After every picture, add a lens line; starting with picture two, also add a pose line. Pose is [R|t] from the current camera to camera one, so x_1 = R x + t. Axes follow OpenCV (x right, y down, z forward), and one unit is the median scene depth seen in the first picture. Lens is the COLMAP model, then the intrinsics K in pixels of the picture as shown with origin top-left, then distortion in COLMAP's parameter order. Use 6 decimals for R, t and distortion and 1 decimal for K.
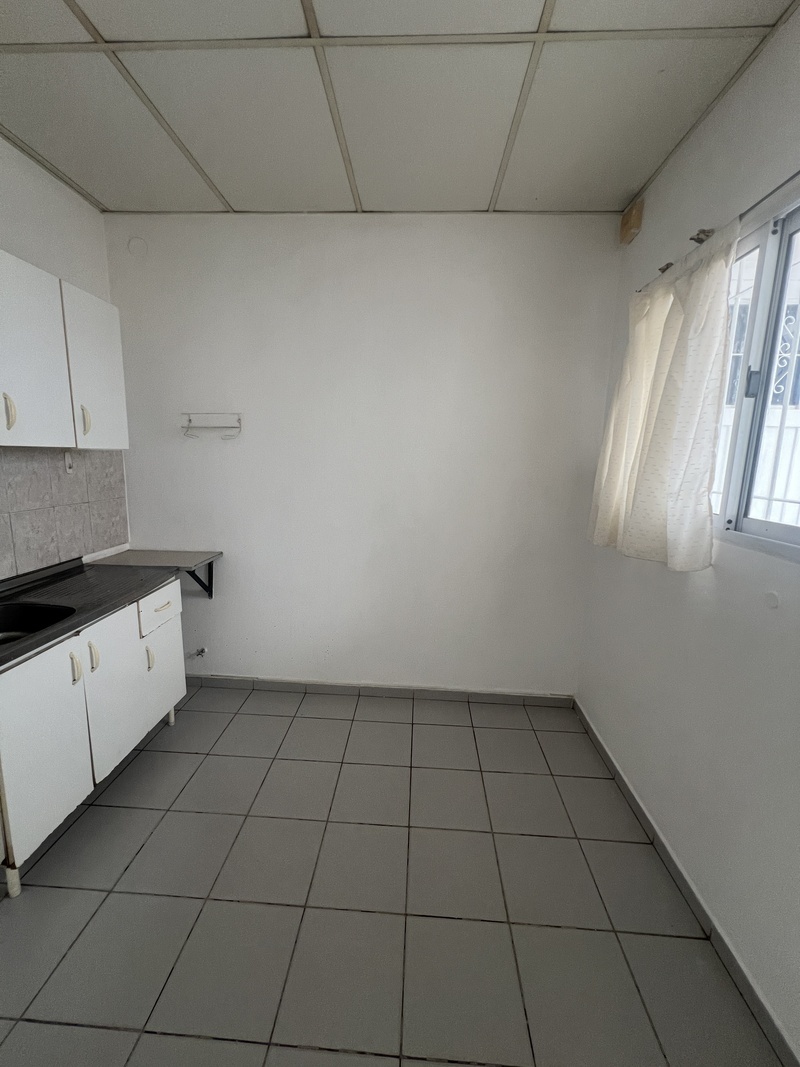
lens RADIAL K [[428.5, 0, 398.2], [0, 428.5, 531.0], [0, 0, 1]] dist [0.003058, 0.000476]
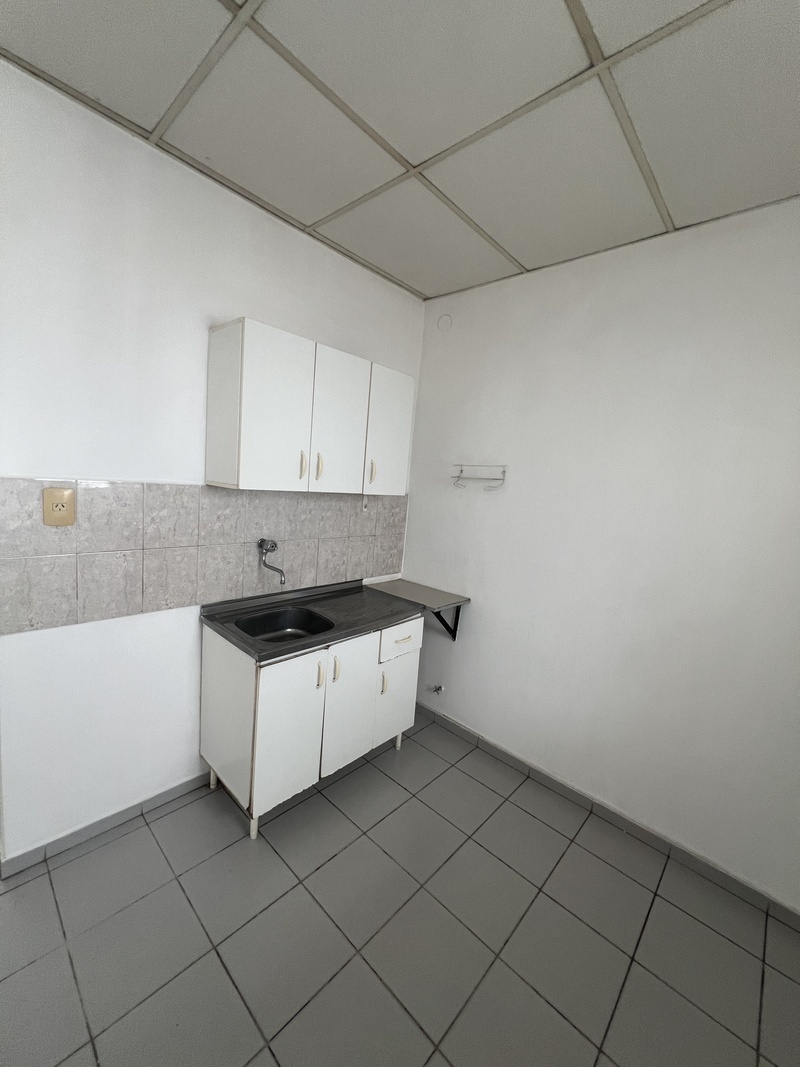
lens RADIAL K [[428.5, 0, 400.4], [0, 428.5, 531.6], [0, 0, 1]] dist [0.003058, 0.000476]
pose [[0.769687, 0.119640, -0.627111, 0.091795], [-0.172179, 0.984787, -0.023447, -0.063612], [0.614766, 0.126022, 0.778577, 0.104862]]
